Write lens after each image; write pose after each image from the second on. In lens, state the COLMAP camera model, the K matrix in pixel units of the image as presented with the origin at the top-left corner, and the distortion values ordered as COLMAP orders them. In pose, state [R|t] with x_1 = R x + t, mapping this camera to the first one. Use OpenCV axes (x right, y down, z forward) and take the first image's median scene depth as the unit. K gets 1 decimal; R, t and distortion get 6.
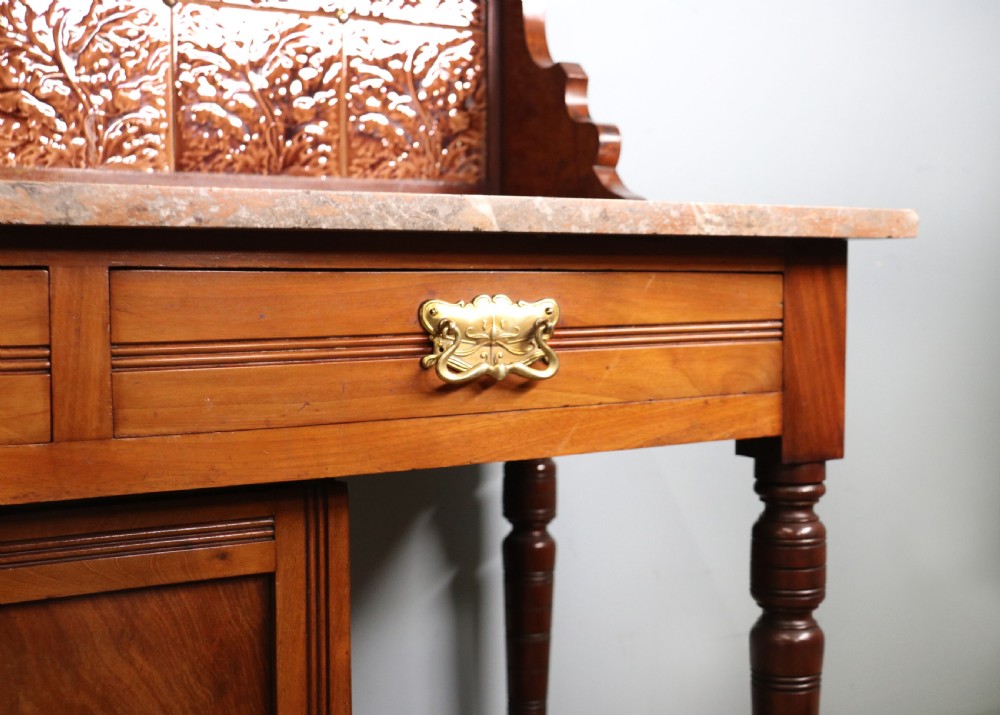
lens RADIAL K [[1311.3, 0, 536.3], [0, 1311.3, 367.5], [0, 0, 1]] dist [-0.010560, 0.076758]
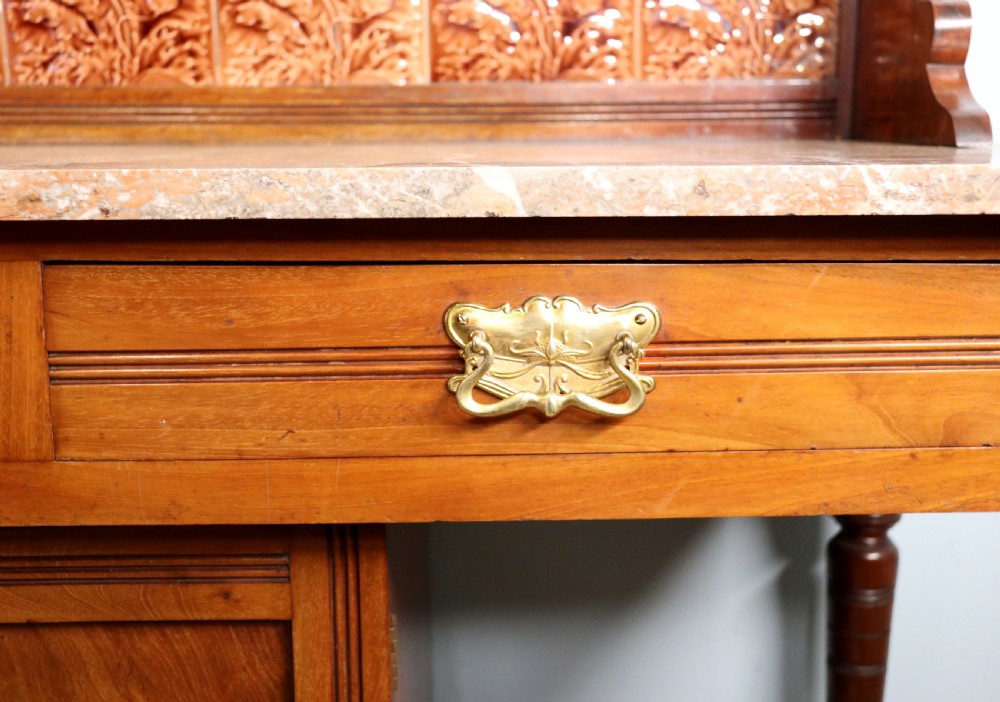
lens RADIAL K [[1365.6, 0, 491.4], [0, 1365.6, 362.1], [0, 0, 1]] dist [-0.003216, 0.134674]
pose [[0.870144, 0.083472, -0.485676, 0.301196], [-0.029056, 0.992526, 0.118527, -0.105869], [0.491939, -0.089024, 0.866066, 0.320957]]
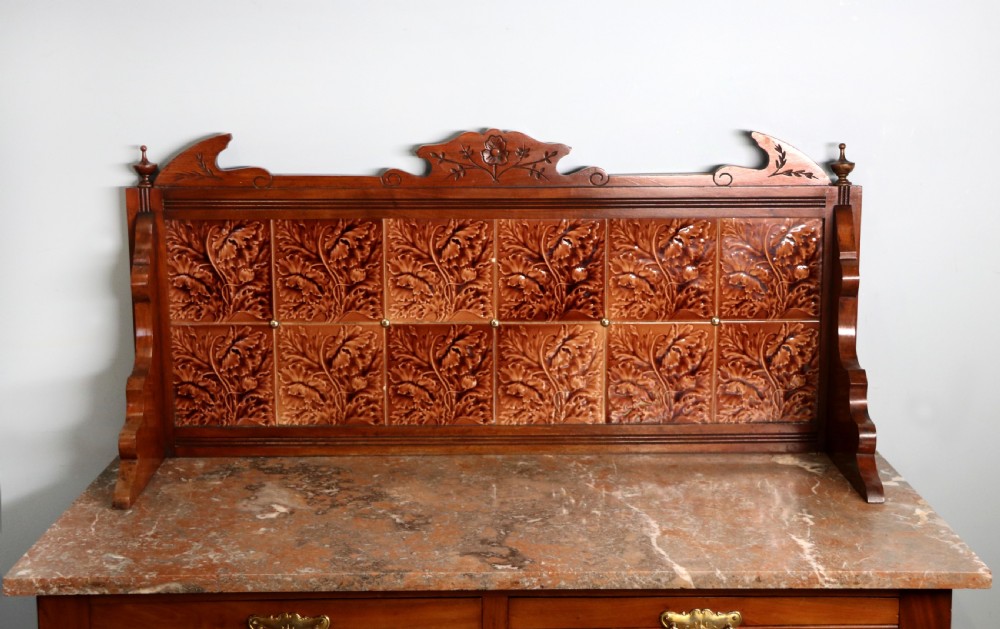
lens RADIAL K [[1490.4, 0, 500.0], [0, 1490.4, 314.5], [0, 0, 1]] dist [0.107022, 0.109741]
pose [[0.876417, 0.081918, -0.474535, 0.700729], [-0.026919, 0.992218, 0.121568, -0.728062], [0.480801, -0.093770, 0.871802, -0.993715]]
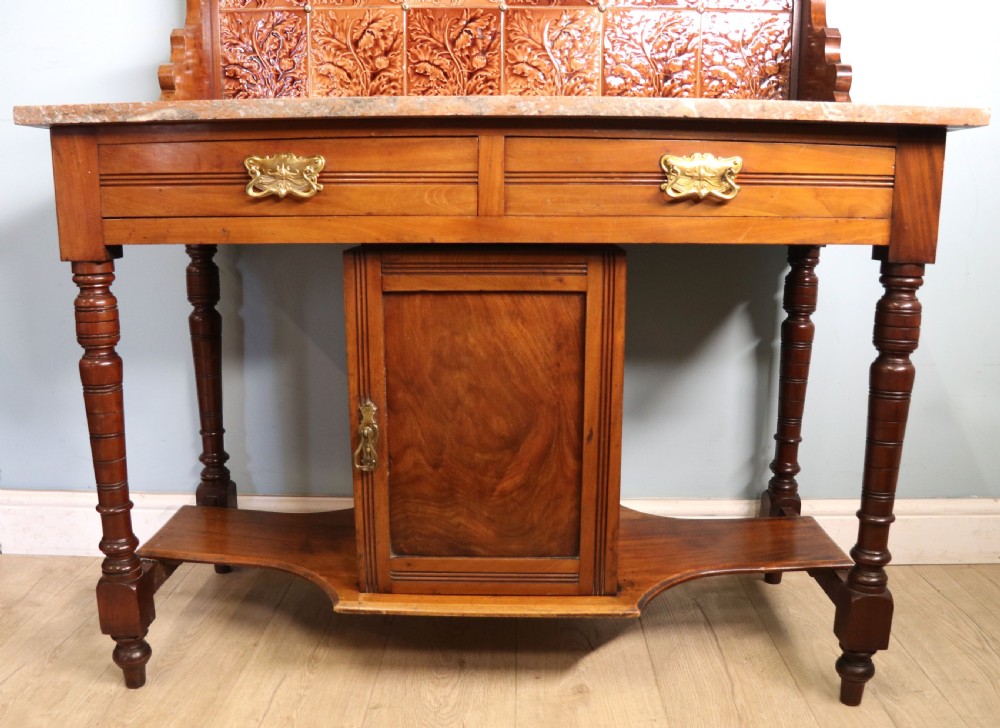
lens RADIAL K [[896.8, 0, 496.5], [0, 896.8, 397.2], [0, 0, 1]] dist [-0.177463, 0.125268]
pose [[0.859942, 0.116331, -0.496957, 0.371207], [-0.040988, 0.986274, 0.159946, 0.098338], [0.508743, -0.117175, 0.852907, -0.256103]]
